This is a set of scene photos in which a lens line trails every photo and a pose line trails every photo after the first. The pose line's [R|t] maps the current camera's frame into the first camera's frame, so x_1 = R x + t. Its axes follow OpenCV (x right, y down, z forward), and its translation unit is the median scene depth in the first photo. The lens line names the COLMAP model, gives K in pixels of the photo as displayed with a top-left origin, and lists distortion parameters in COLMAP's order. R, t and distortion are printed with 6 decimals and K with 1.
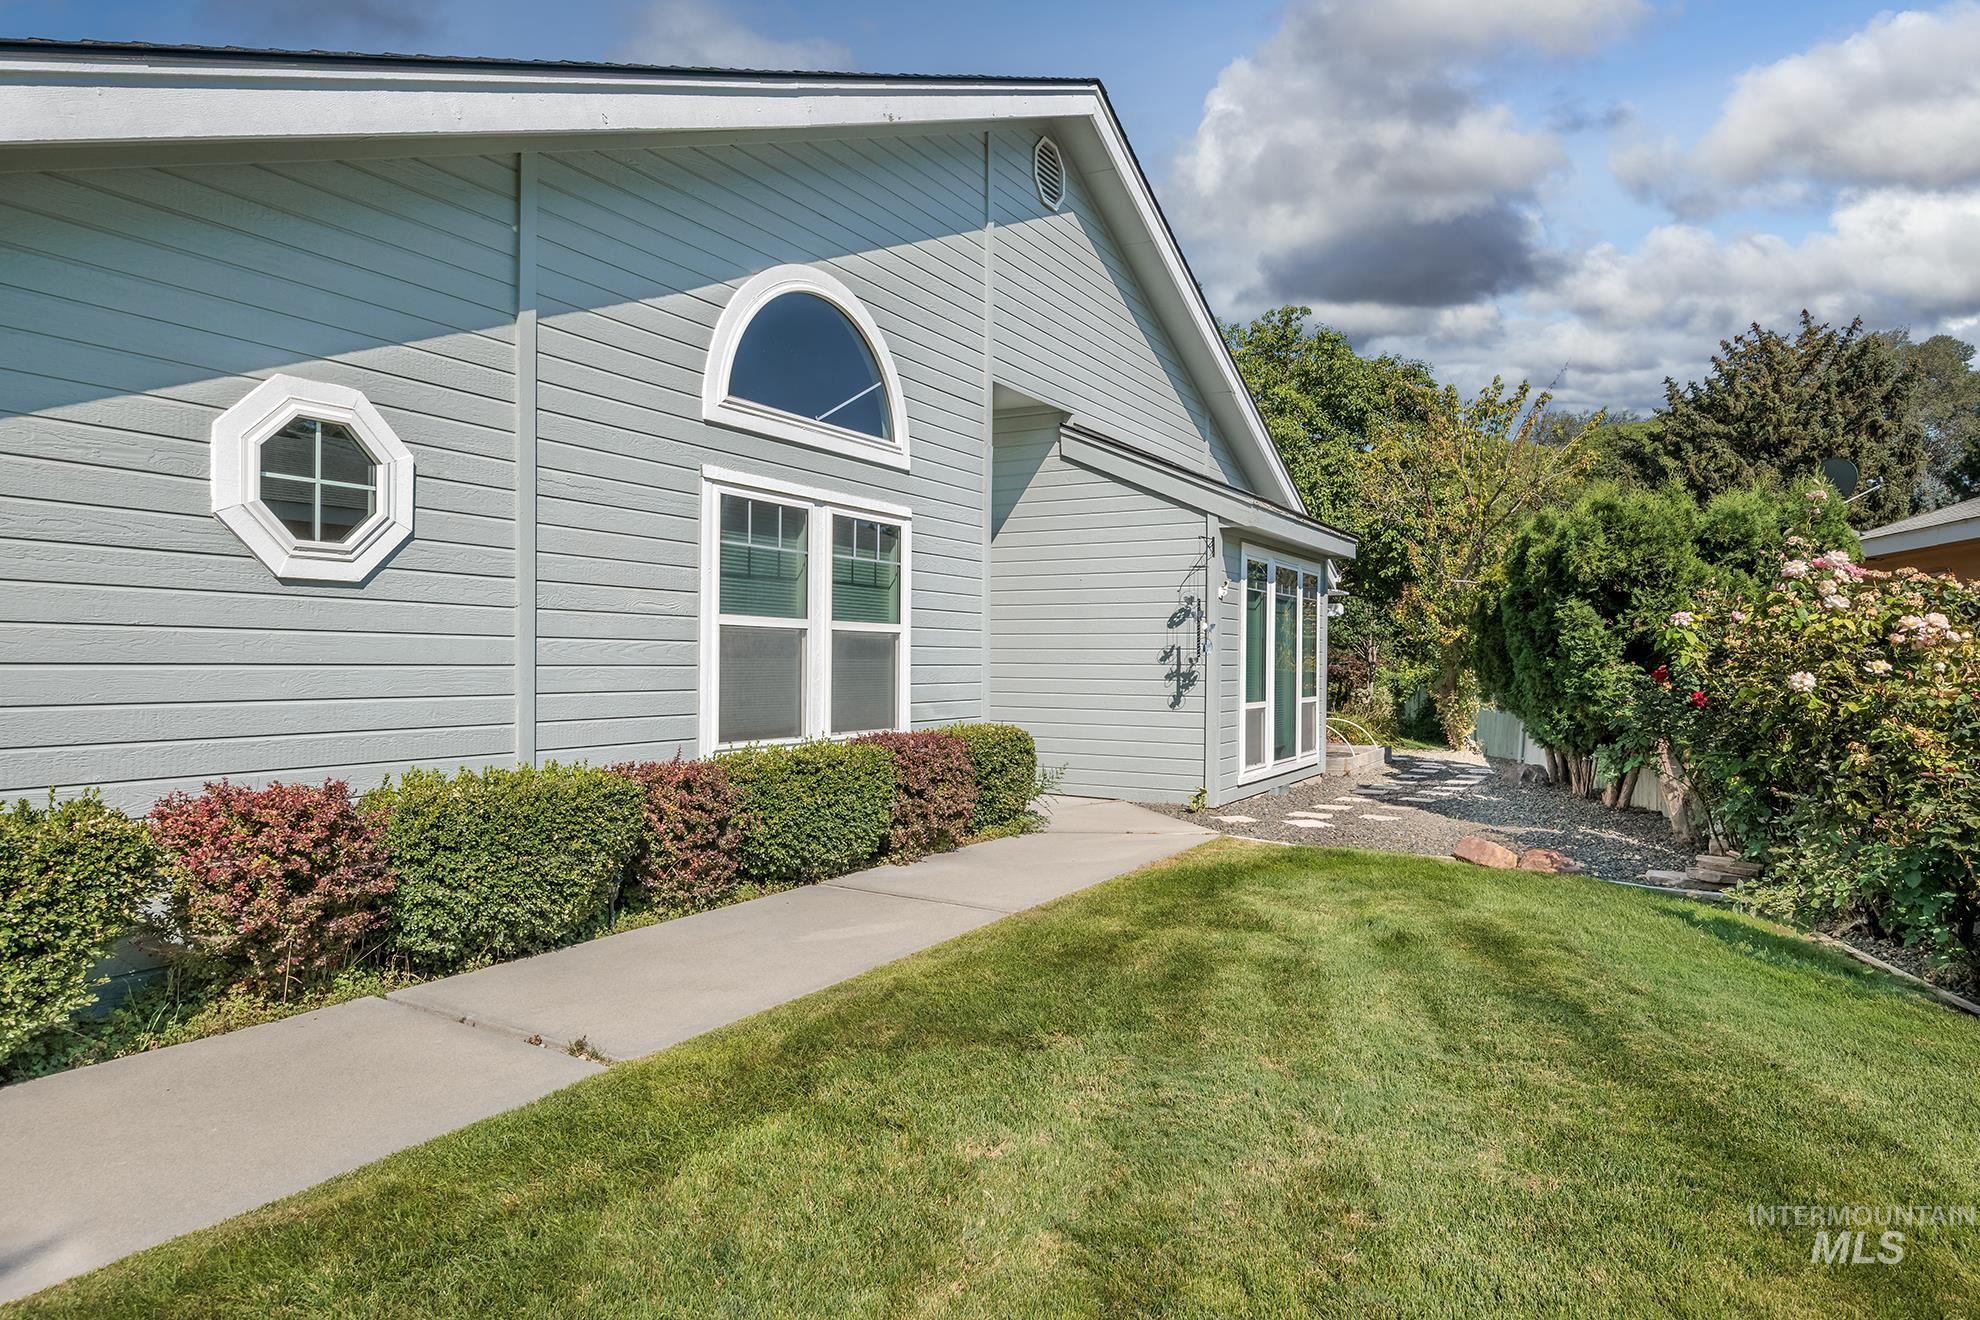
lens RADIAL K [[1175.5, 0, 995.9], [0, 1175.5, 662.9], [0, 0, 1]] dist [0.002334, 0.000709]
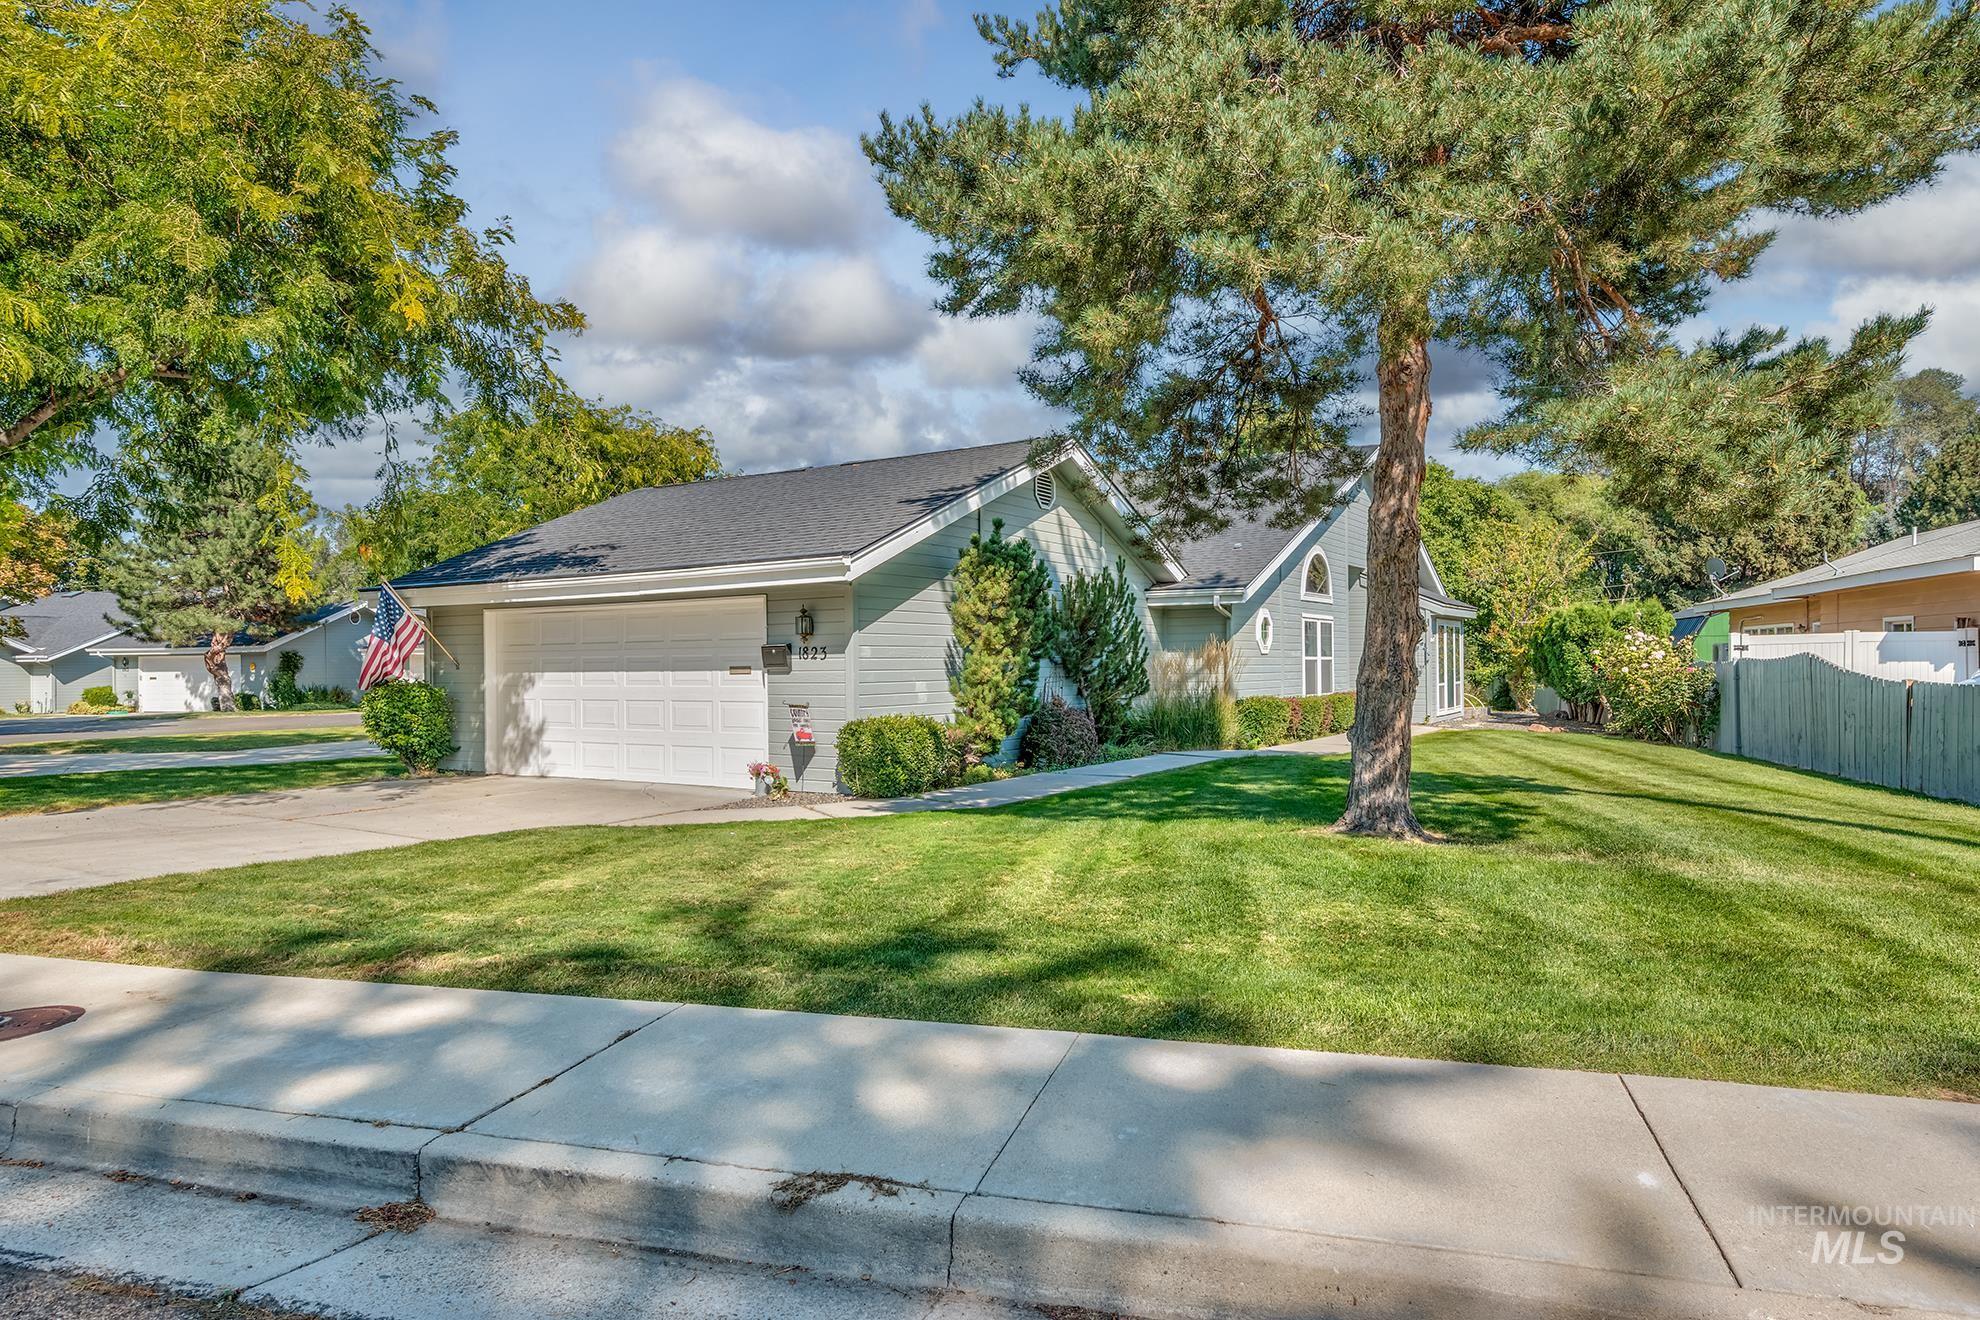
lens RADIAL K [[1132.3, 0, 997.7], [0, 1132.3, 655.7], [0, 0, 1]] dist [0.019333, -0.001727]
pose [[0.998570, -0.020054, -0.049556, -0.698367], [0.019552, 0.999753, -0.010593, -0.018749], [0.049757, 0.009609, 0.998715, -1.686134]]
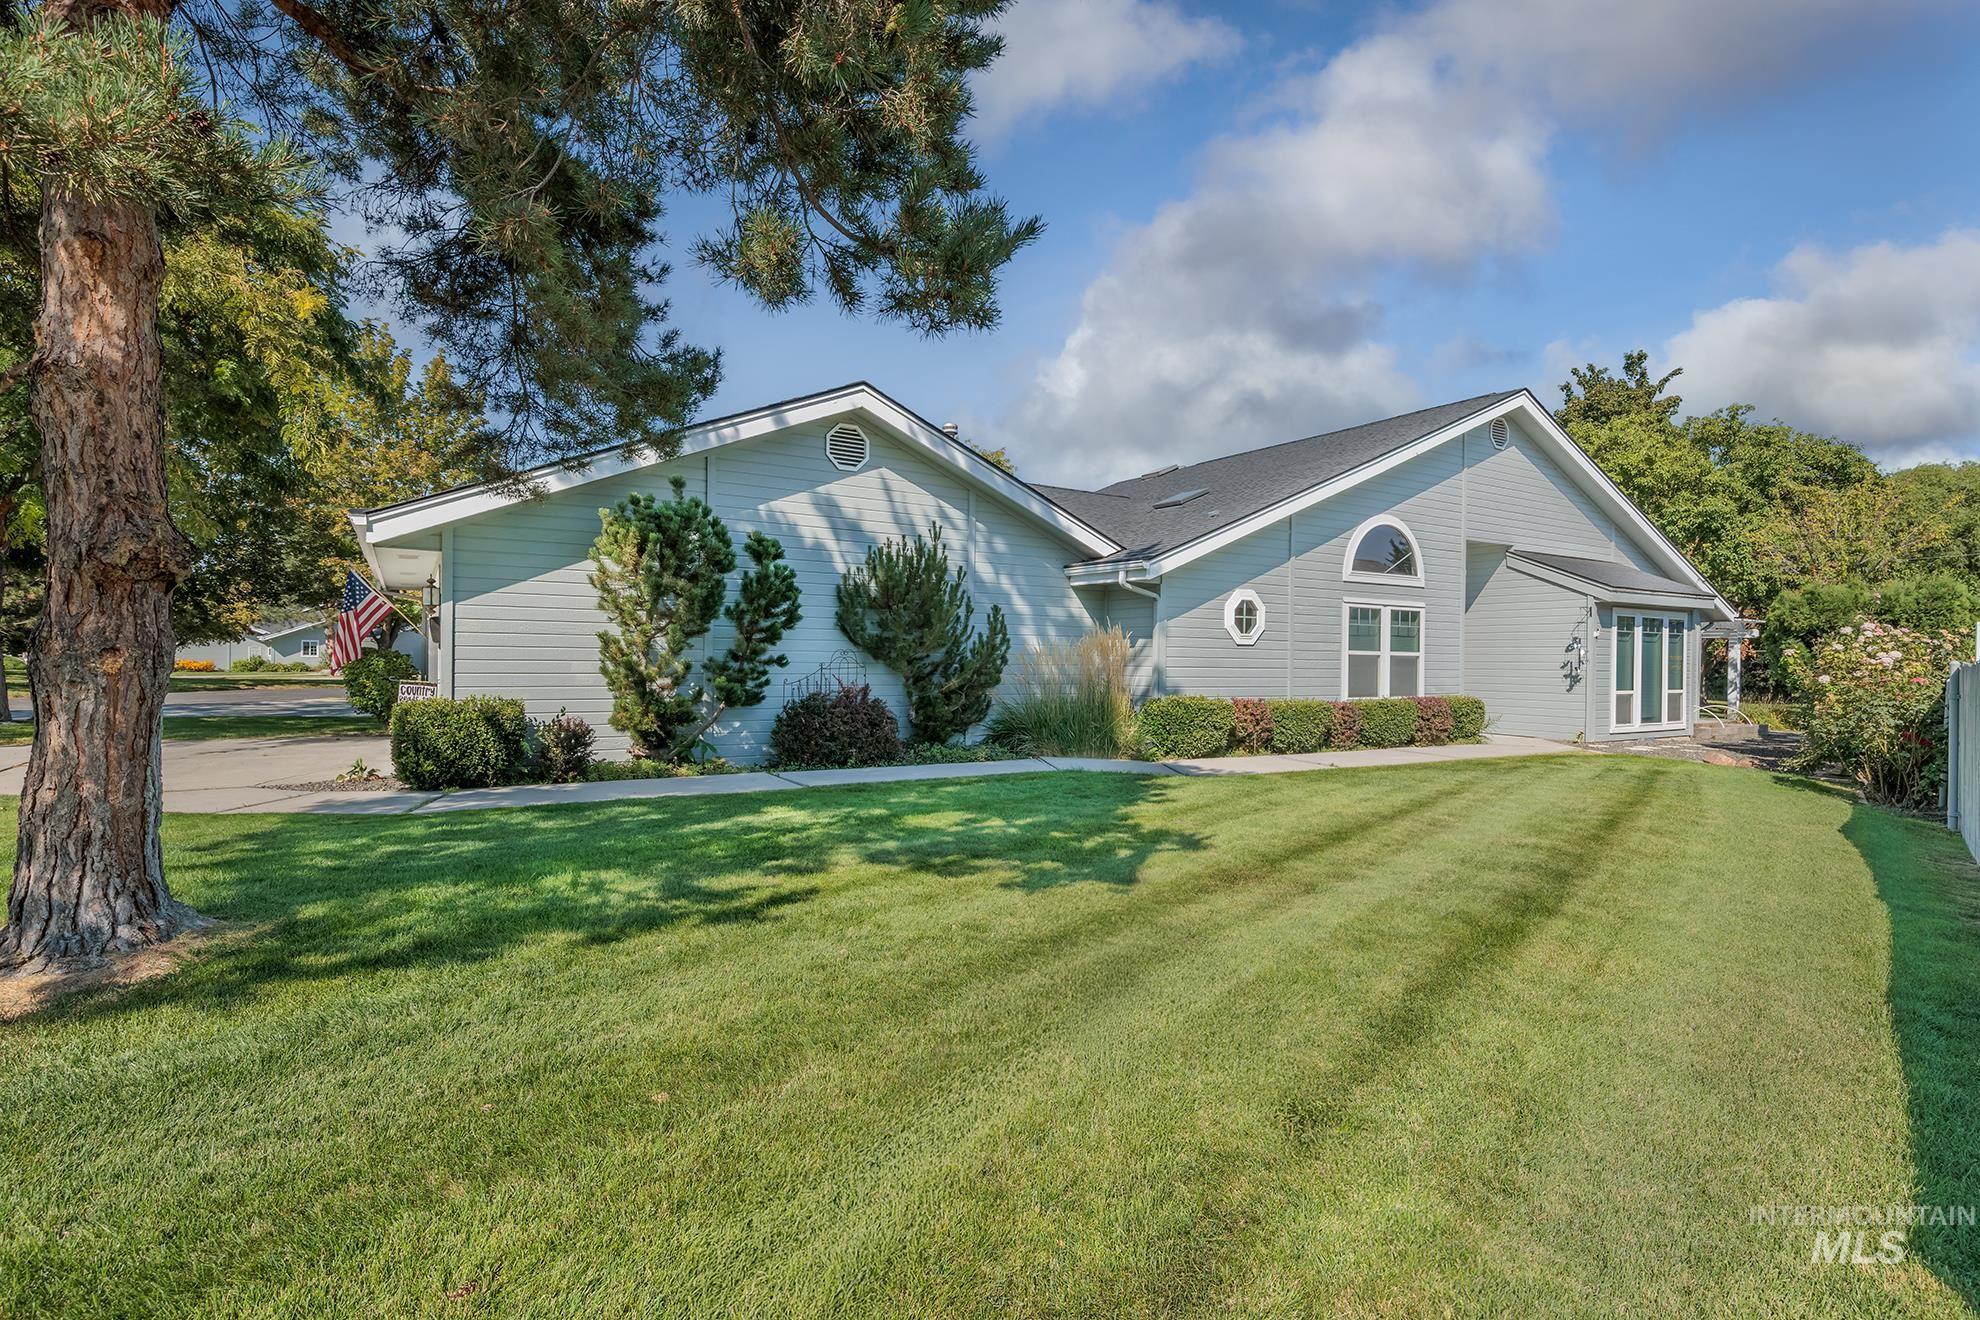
lens RADIAL K [[959.4, 0, 989.0], [0, 959.4, 665.0], [0, 0, 1]] dist [0.010140, -0.002457]
pose [[0.879692, 0.005714, -0.475509, 0.069308], [-0.006843, 0.999976, -0.000644, -0.000015], [0.475494, 0.003820, 0.879710, -1.009524]]
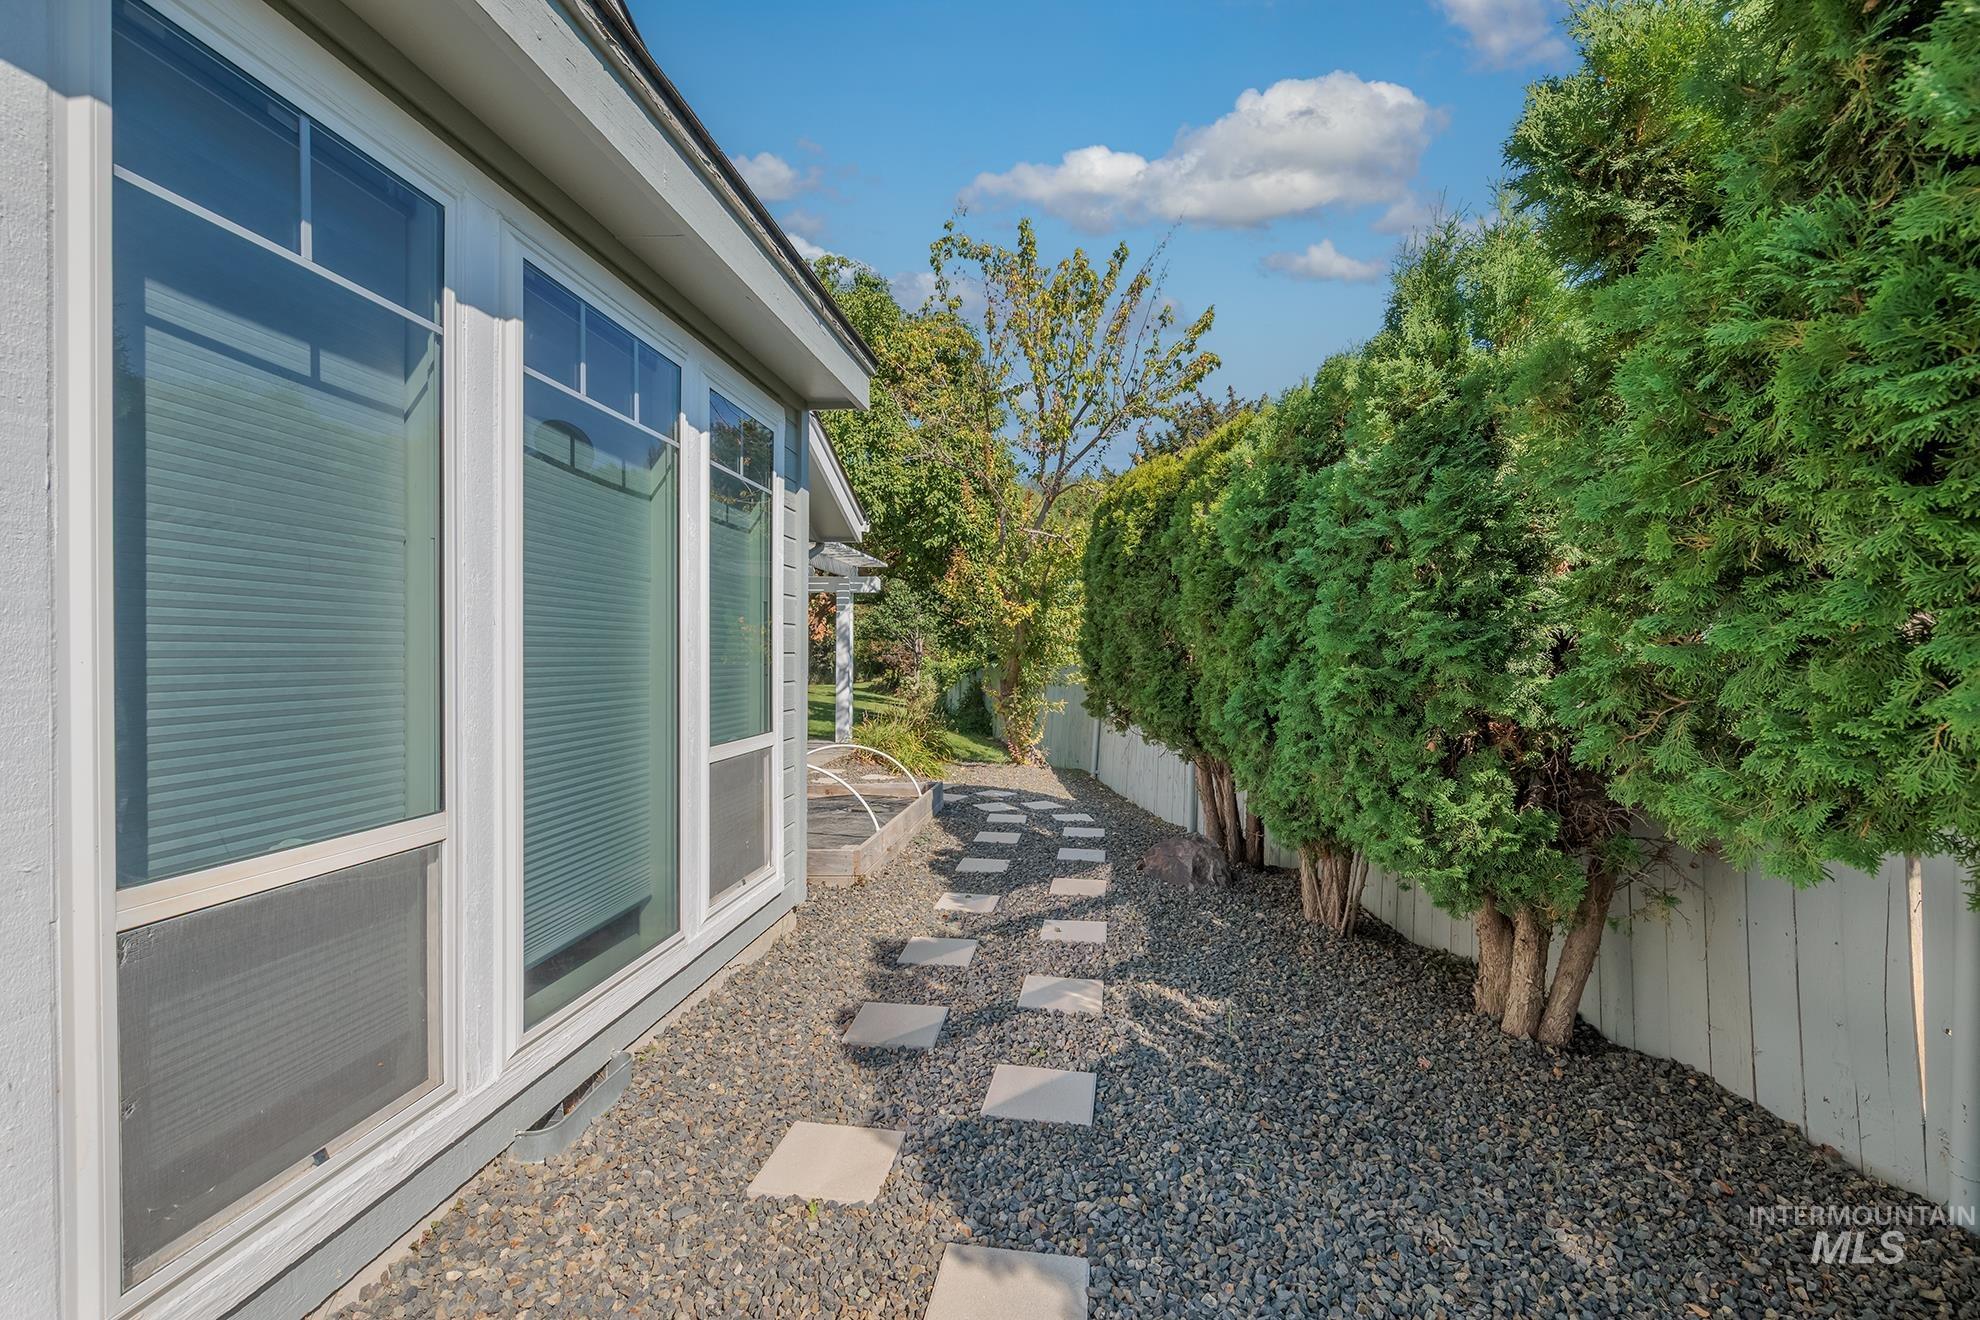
lens RADIAL K [[837.9, 0, 993.3], [0, 837.9, 653.5], [0, 0, 1]] dist [0.004464, -0.001928]
pose [[0.922614, -0.003164, 0.385712, 0.324413], [0.003527, 0.999994, -0.000232, 0.002936], [-0.385709, 0.001574, 0.922619, 0.987959]]
